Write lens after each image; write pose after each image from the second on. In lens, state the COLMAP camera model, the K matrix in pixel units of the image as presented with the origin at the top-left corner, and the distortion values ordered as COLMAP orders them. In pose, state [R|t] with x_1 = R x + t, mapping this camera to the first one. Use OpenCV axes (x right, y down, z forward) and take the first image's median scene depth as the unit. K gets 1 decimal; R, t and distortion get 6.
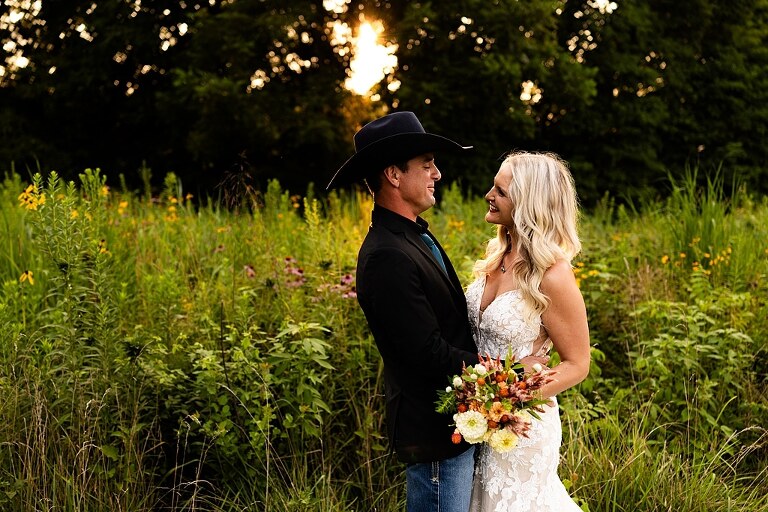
lens RADIAL K [[736.6, 0, 384.0], [0, 736.6, 256.0], [0, 0, 1]] dist [0.007196, -0.014298]
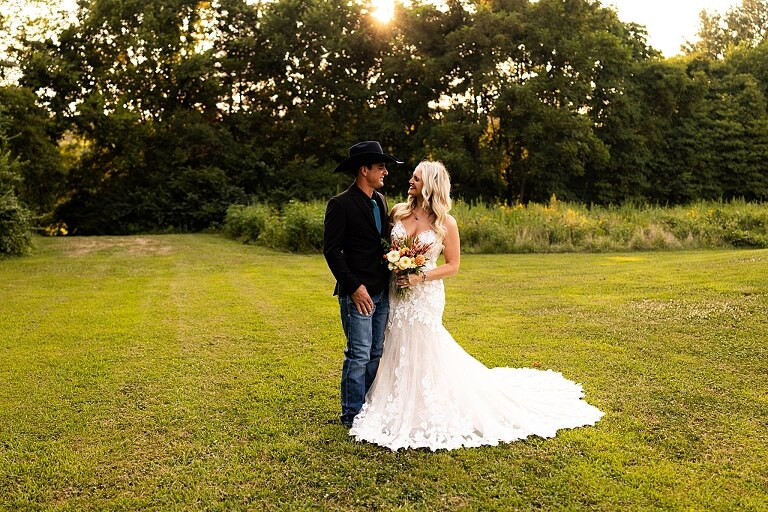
lens RADIAL K [[736.6, 0, 384.0], [0, 736.6, 256.0], [0, 0, 1]] dist [0.007196, -0.014298]
pose [[0.999183, 0.006648, -0.039867, -0.327792], [-0.006411, 0.999961, 0.006077, 0.079186], [0.039906, -0.005816, 0.999187, -1.339925]]
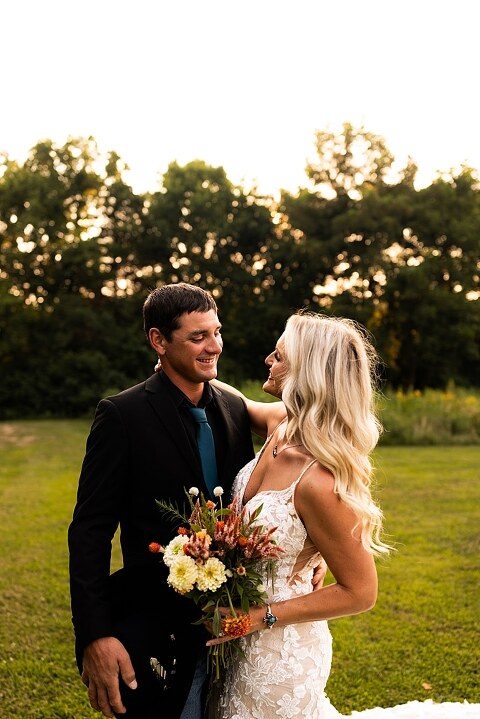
lens RADIAL K [[707.0, 0, 239.7], [0, 707.0, 352.6], [0, 0, 1]] dist [0.003241, -0.007833]
pose [[0.996408, 0.002692, -0.084636, -0.329342], [-0.012404, 0.993353, -0.114440, 0.064219], [0.083766, 0.115079, 0.989818, -1.167319]]
